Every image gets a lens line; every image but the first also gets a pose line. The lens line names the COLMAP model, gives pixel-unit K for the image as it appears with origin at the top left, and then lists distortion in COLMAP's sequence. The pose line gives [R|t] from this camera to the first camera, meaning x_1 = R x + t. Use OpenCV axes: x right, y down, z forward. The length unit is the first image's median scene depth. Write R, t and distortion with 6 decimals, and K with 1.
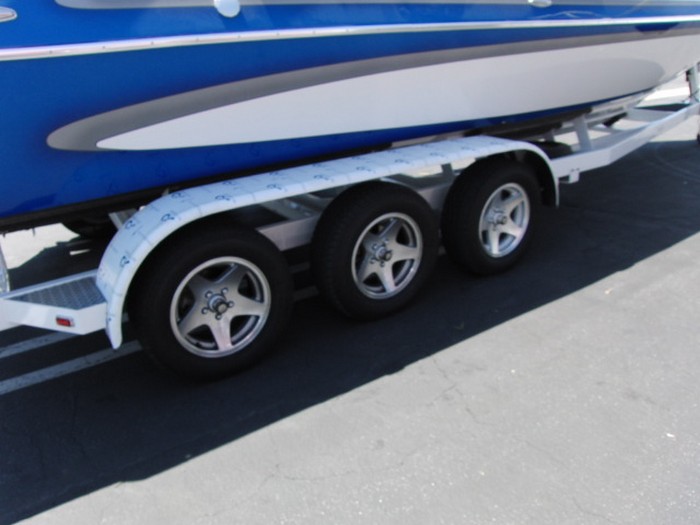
lens RADIAL K [[547.3, 0, 350.0], [0, 547.3, 262.5], [0, 0, 1]] dist [-0.158275, 0.131472]
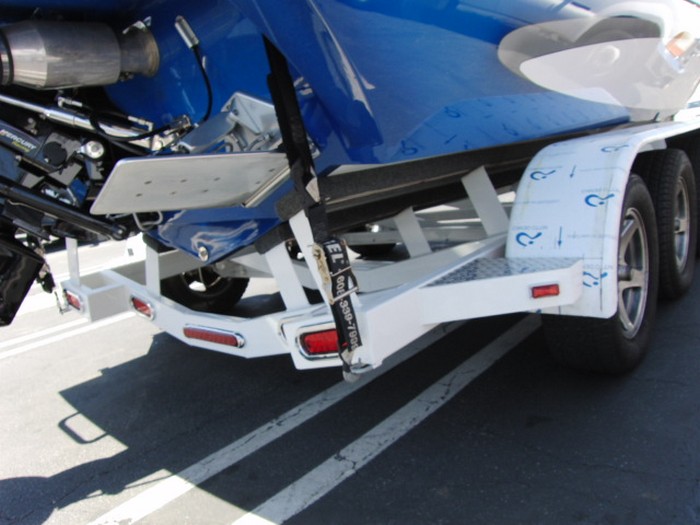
lens RADIAL K [[547.3, 0, 350.0], [0, 547.3, 262.5], [0, 0, 1]] dist [-0.158275, 0.131472]
pose [[0.964810, -0.148146, 0.217244, -0.793570], [0.192332, 0.960971, -0.198854, 0.138259], [-0.179306, 0.233639, 0.955648, 0.305861]]
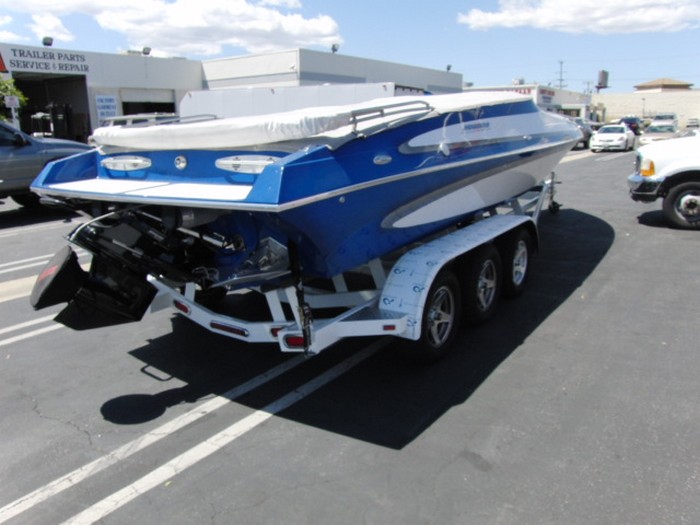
lens RADIAL K [[547.3, 0, 350.0], [0, 547.3, 262.5], [0, 0, 1]] dist [-0.158275, 0.131472]
pose [[0.939485, -0.076459, 0.333949, -1.036760], [0.126495, 0.983315, -0.130729, 0.098171], [-0.318382, 0.165061, 0.933482, -0.524984]]
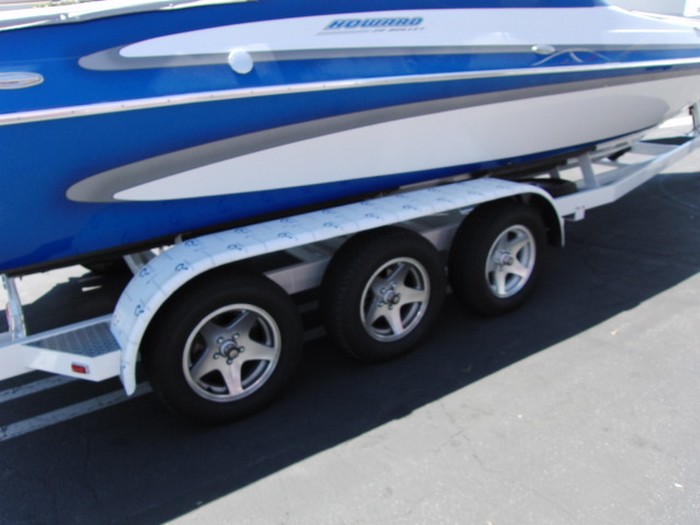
lens RADIAL K [[547.3, 0, 350.0], [0, 547.3, 262.5], [0, 0, 1]] dist [-0.158275, 0.131472]
pose [[0.999925, 0.001629, -0.012170, -0.004296], [-0.002163, 0.999029, -0.043996, -0.041750], [0.012087, 0.044019, 0.998958, -0.021094]]
